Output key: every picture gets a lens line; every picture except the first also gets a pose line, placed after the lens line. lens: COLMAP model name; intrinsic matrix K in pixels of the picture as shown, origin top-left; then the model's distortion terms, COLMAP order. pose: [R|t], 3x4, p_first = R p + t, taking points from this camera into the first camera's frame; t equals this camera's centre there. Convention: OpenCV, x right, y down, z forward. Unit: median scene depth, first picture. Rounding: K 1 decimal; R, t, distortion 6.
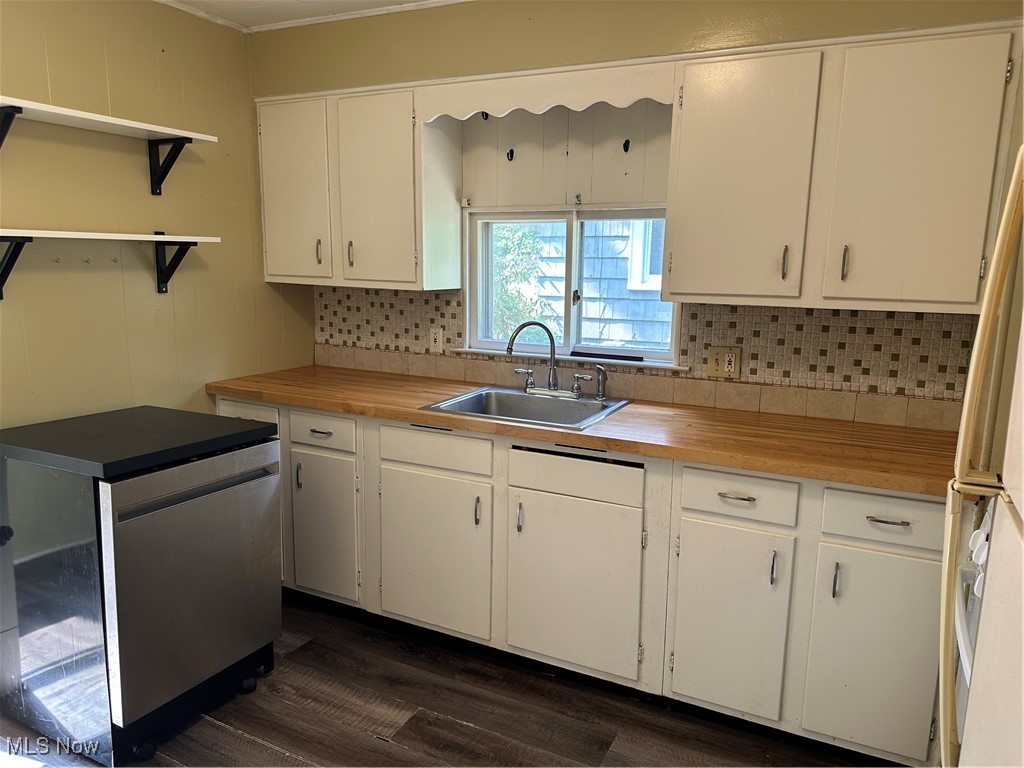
lens RADIAL K [[722.3, 0, 512.0], [0, 722.3, 384.0], [0, 0, 1]] dist [0.001511, -0.005049]
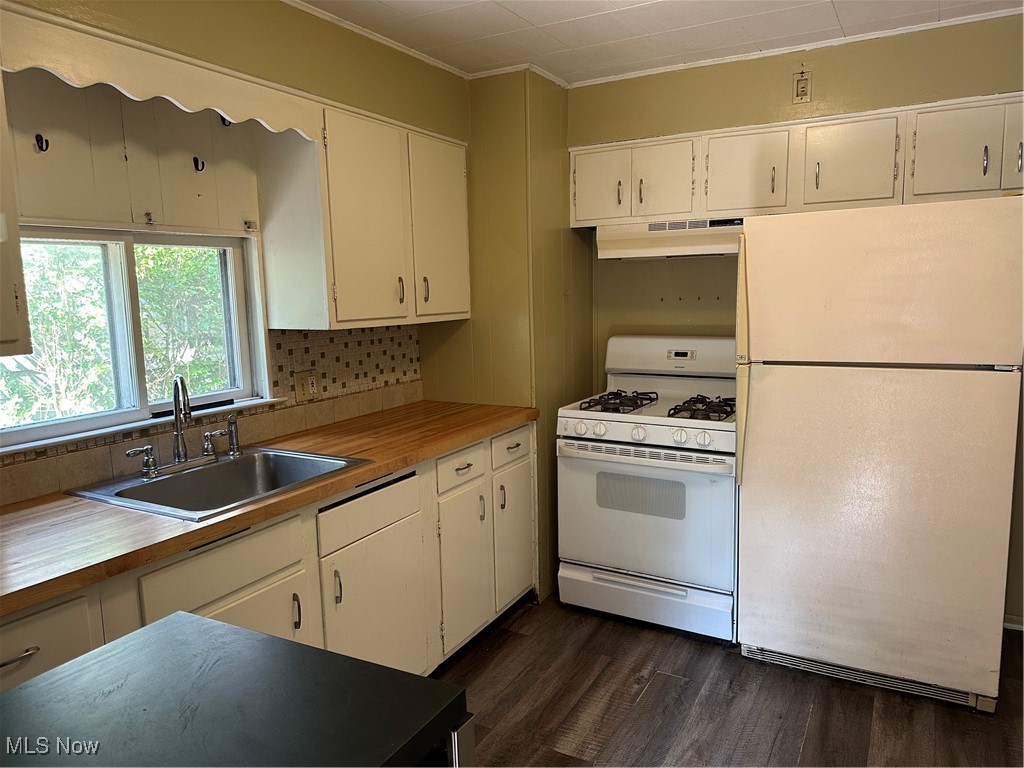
lens RADIAL K [[722.3, 0, 512.0], [0, 722.3, 384.0], [0, 0, 1]] dist [0.001511, -0.005049]
pose [[0.011321, -0.143656, 0.989563, -0.794889], [0.188316, 0.972224, 0.138984, -0.129520], [-0.982043, 0.184777, 0.038059, 0.690892]]
